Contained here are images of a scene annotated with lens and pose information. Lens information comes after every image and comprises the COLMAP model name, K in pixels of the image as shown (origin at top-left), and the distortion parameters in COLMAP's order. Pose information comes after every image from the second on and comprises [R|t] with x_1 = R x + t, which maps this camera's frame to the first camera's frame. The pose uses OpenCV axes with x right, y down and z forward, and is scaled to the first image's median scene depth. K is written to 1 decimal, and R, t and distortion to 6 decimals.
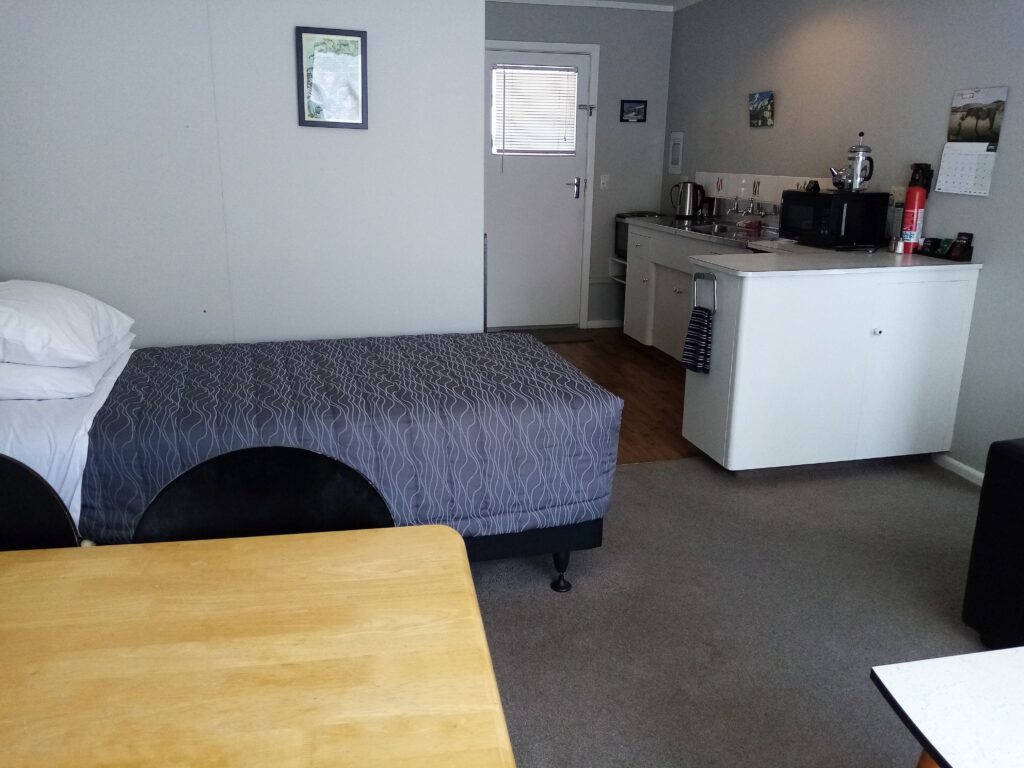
lens RADIAL K [[805.0, 0, 512.0], [0, 805.0, 380.1], [0, 0, 1]] dist [0.046015, -0.074034]
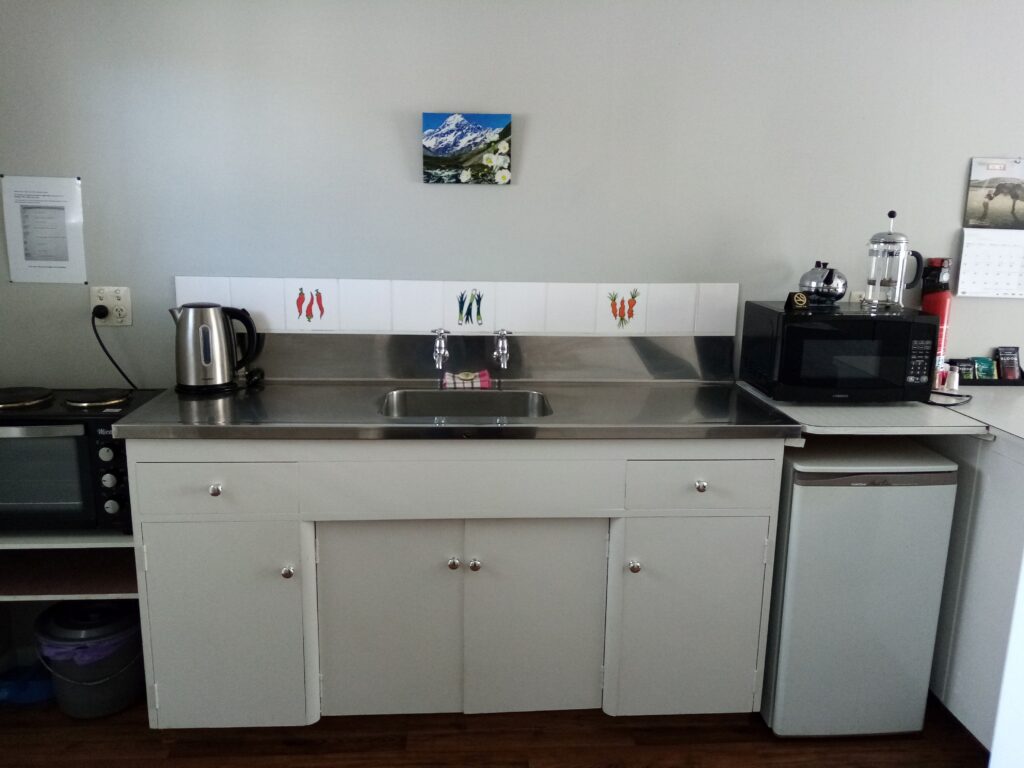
lens RADIAL K [[805.0, 0, 512.0], [0, 805.0, 380.1], [0, 0, 1]] dist [0.046015, -0.074034]
pose [[0.171671, -0.202504, 0.964117, -0.244555], [0.251909, 0.955134, 0.155762, -0.372901], [-0.952403, 0.216130, 0.214981, 1.240419]]
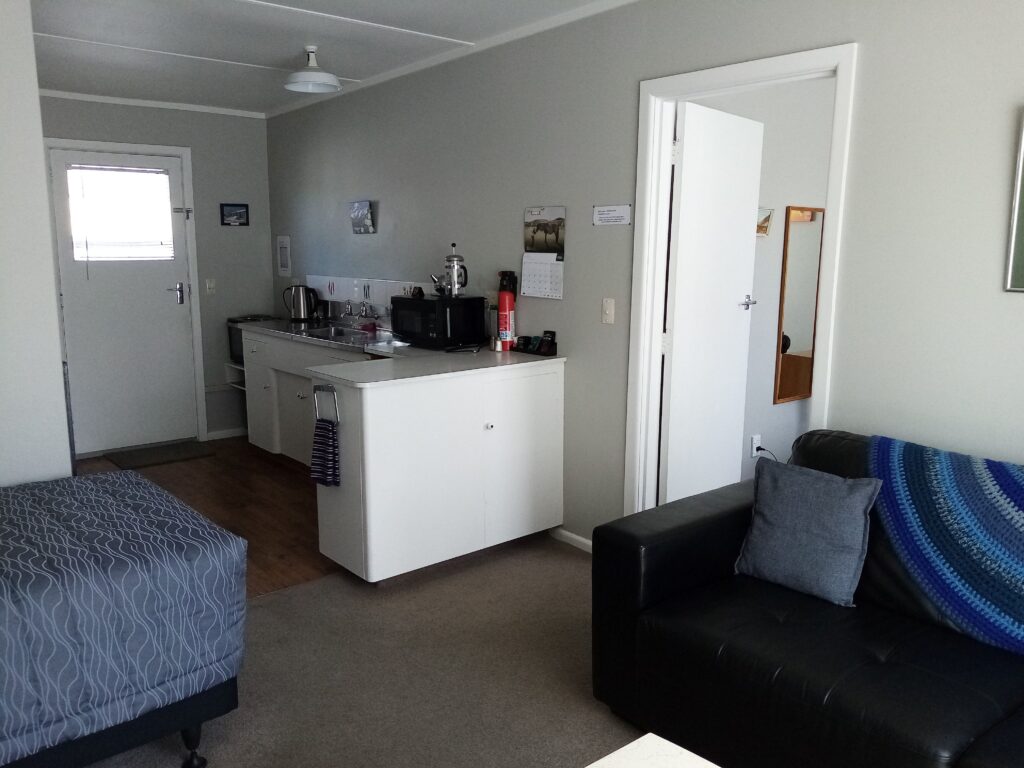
lens RADIAL K [[805.0, 0, 512.0], [0, 805.0, 380.1], [0, 0, 1]] dist [0.046015, -0.074034]
pose [[0.897127, -0.082747, 0.433955, 0.018198], [0.127958, 0.988865, -0.075973, -0.033779], [-0.422836, 0.123685, 0.897726, 0.020040]]
